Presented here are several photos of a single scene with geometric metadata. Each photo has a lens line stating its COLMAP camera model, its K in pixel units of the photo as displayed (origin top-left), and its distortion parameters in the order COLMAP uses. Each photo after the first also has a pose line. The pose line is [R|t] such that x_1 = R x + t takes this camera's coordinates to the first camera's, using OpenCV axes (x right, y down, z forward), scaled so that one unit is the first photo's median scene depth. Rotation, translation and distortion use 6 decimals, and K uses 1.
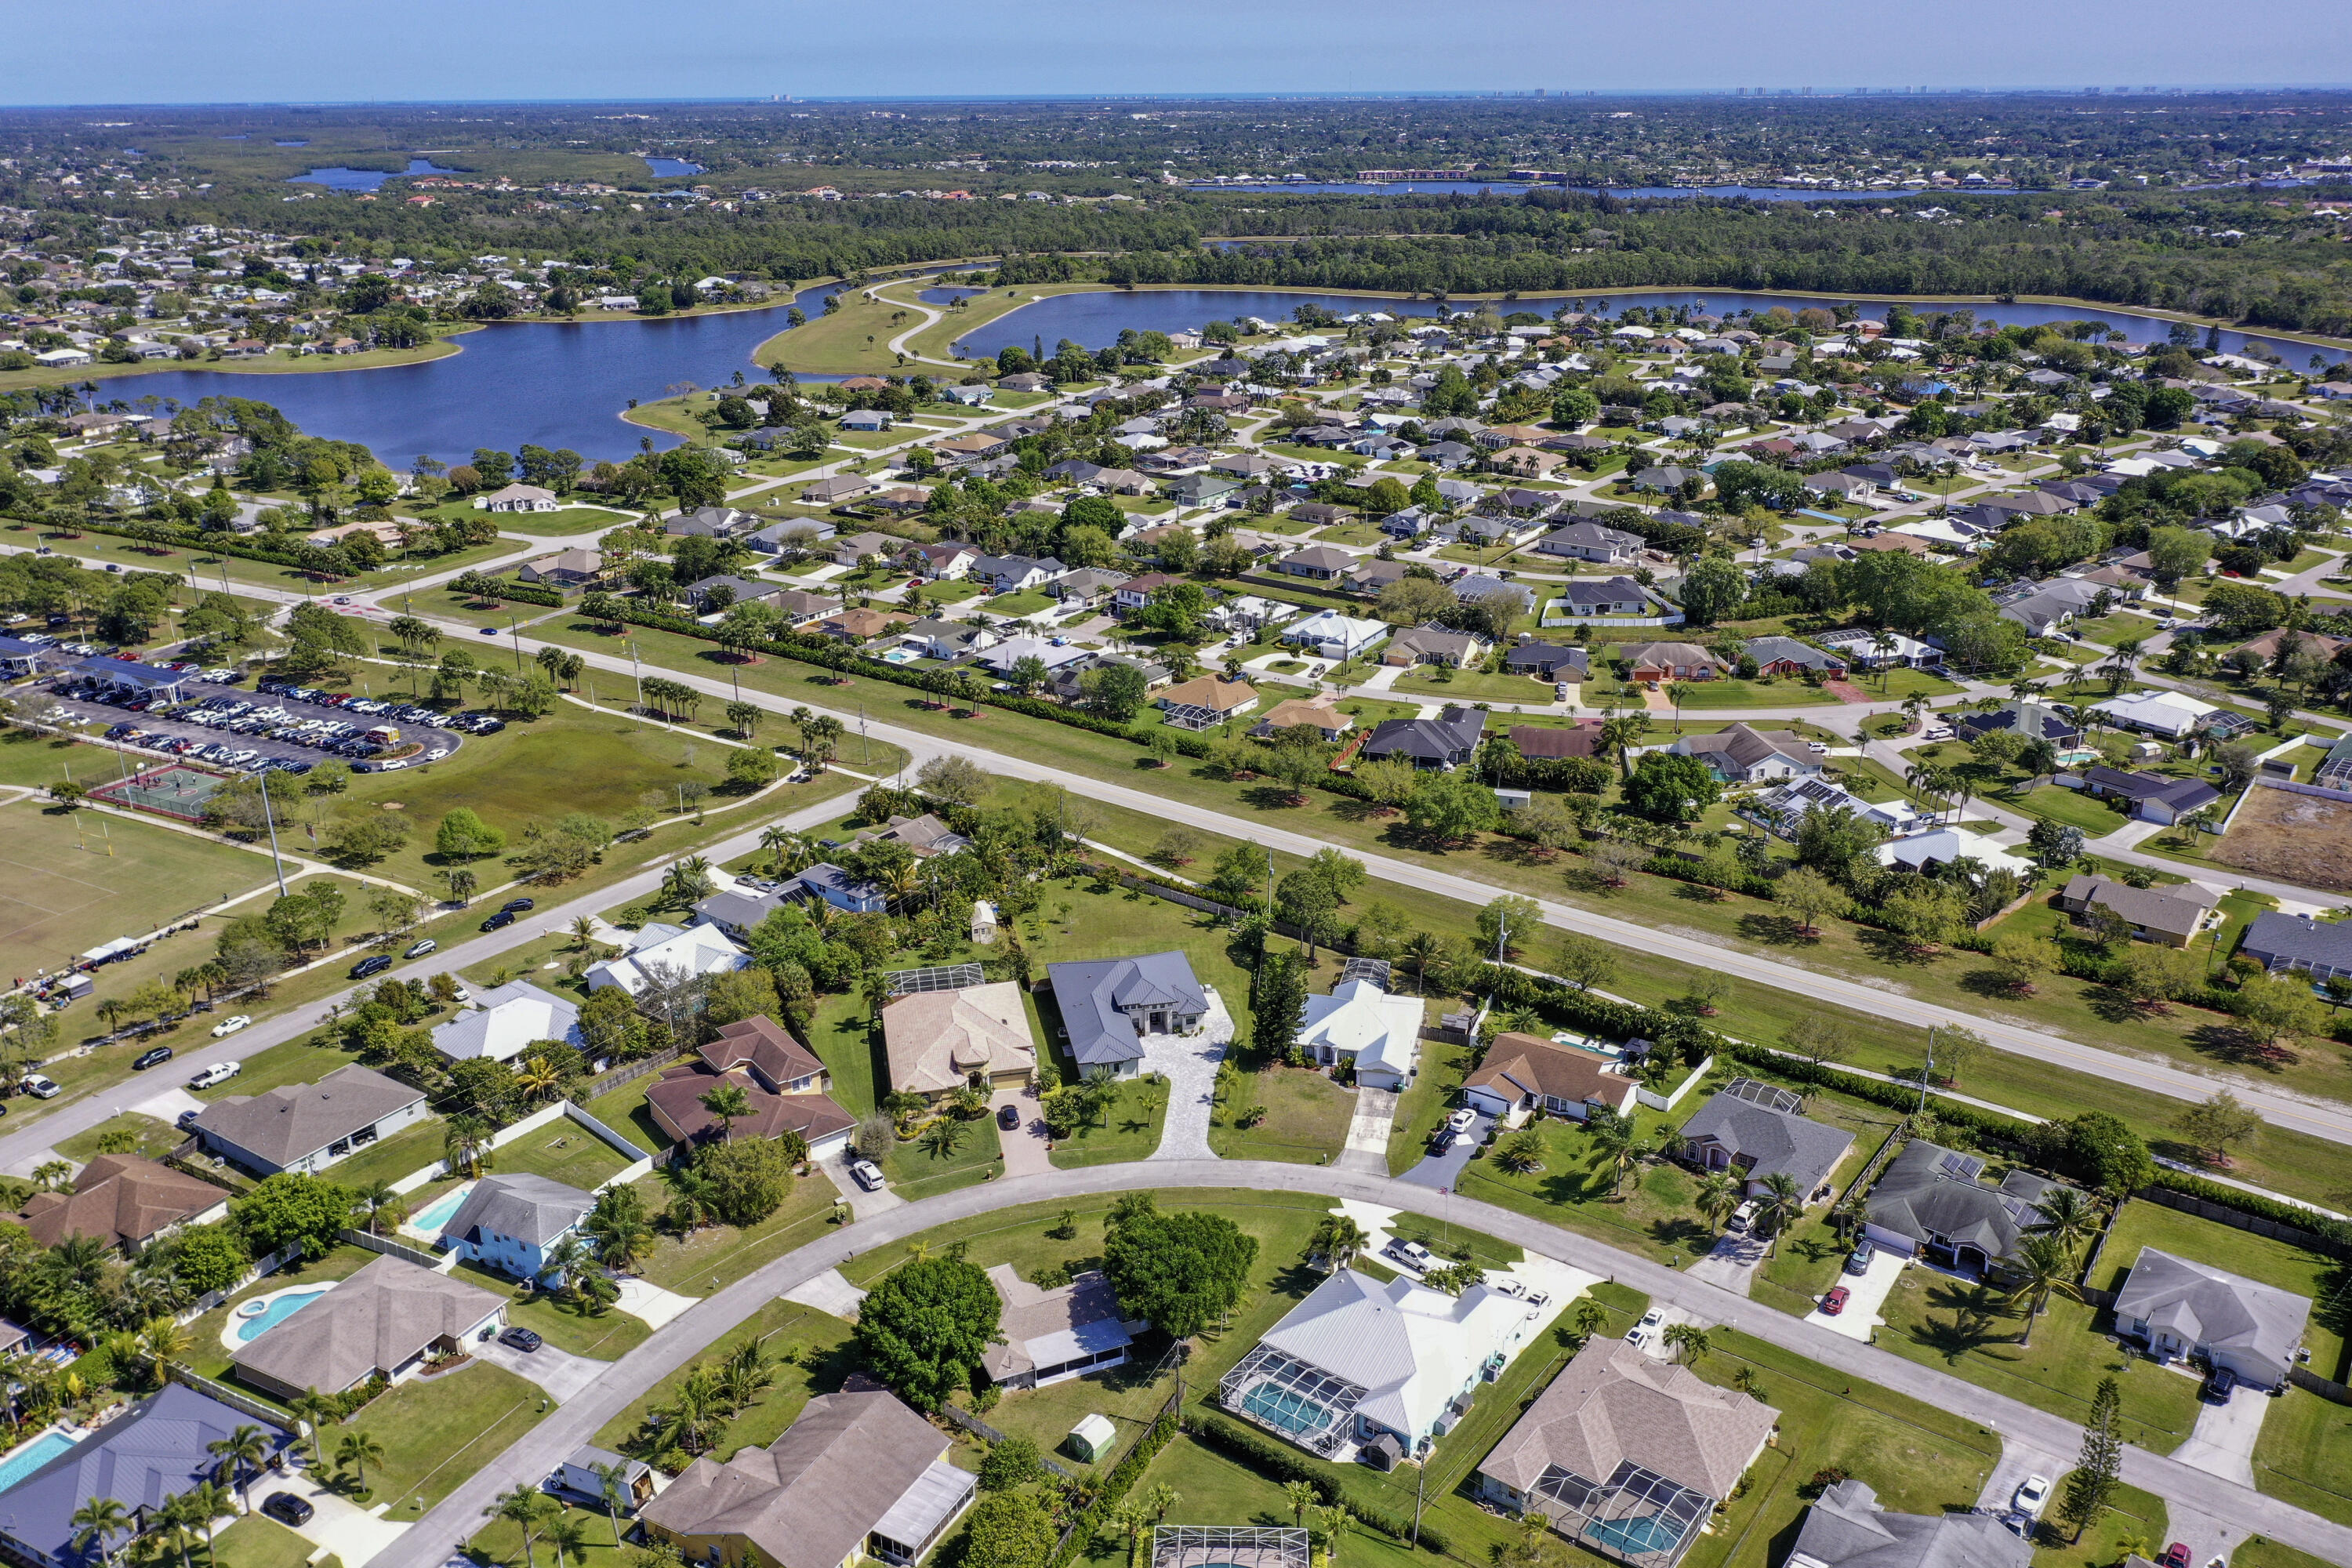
lens RADIAL K [[1849.9, 0, 1178.1], [0, 1849.9, 795.5], [0, 0, 1]] dist [-0.001999, 0.006345]
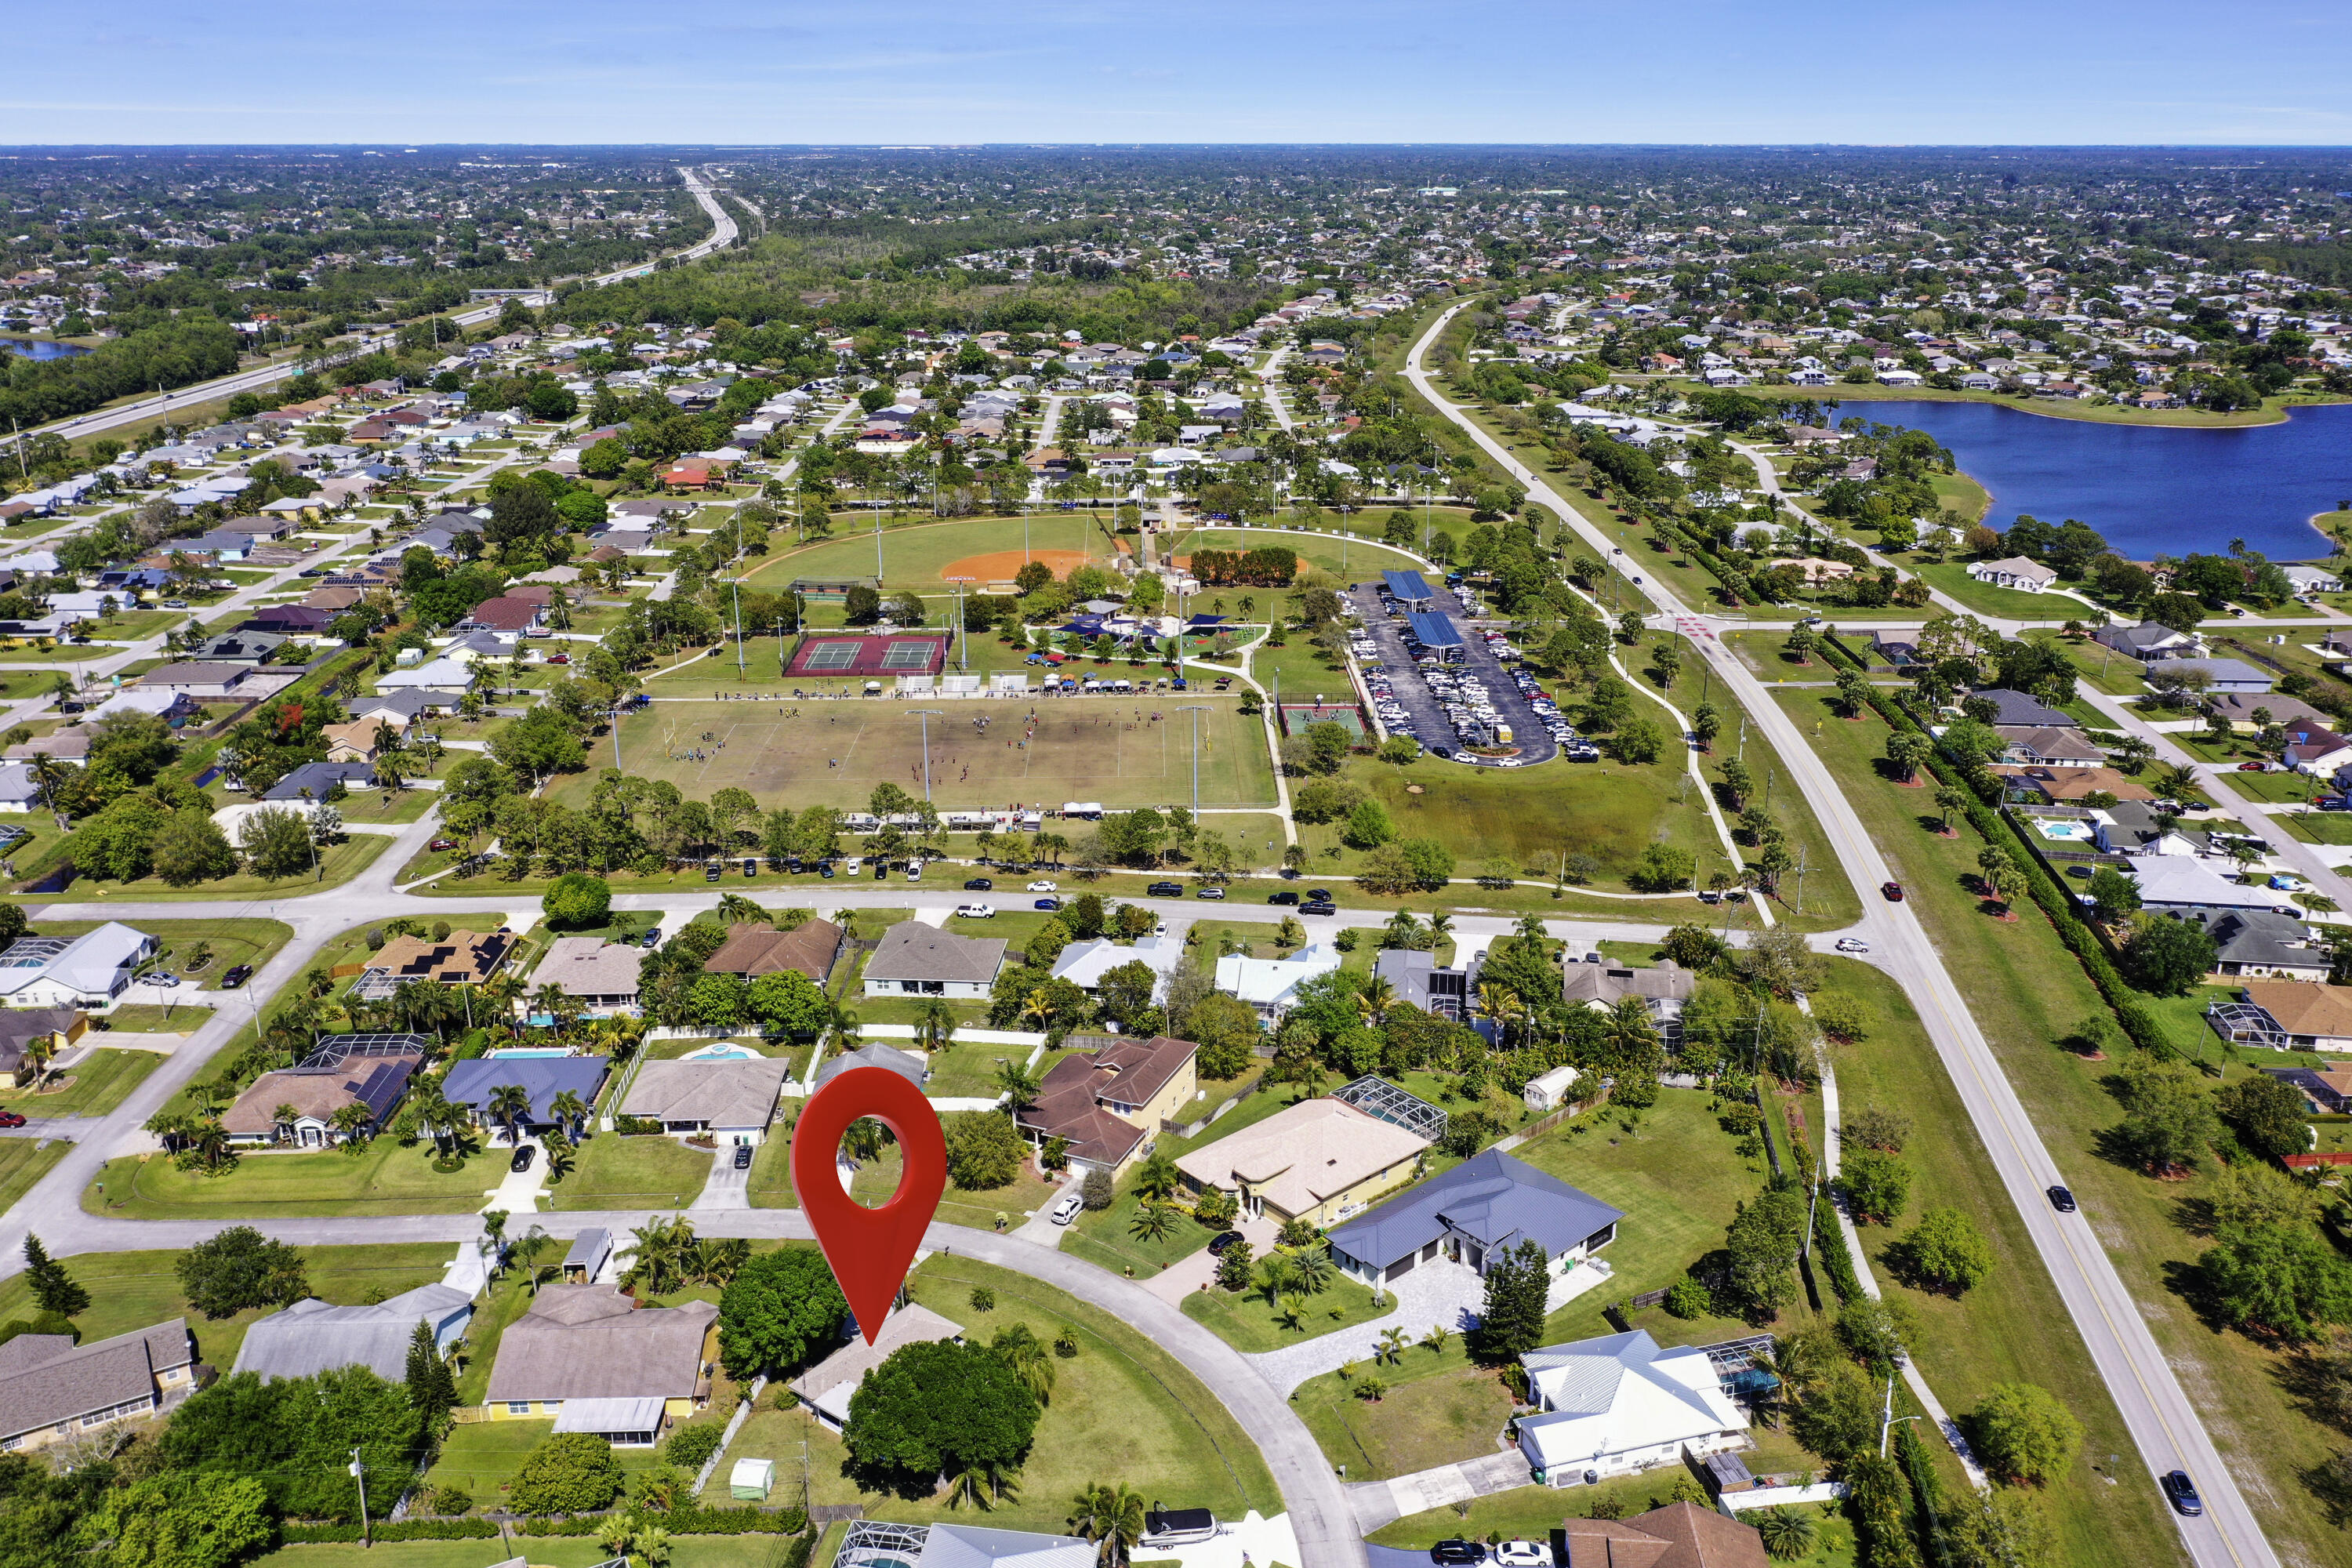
lens RADIAL K [[1849.9, 0, 1201.3], [0, 1849.9, 777.8], [0, 0, 1]] dist [-0.001999, 0.006345]
pose [[0.492579, 0.293808, -0.819172, 0.464847], [-0.316300, 0.937357, 0.146001, -0.138064], [0.810753, 0.187187, 0.554653, 0.336704]]
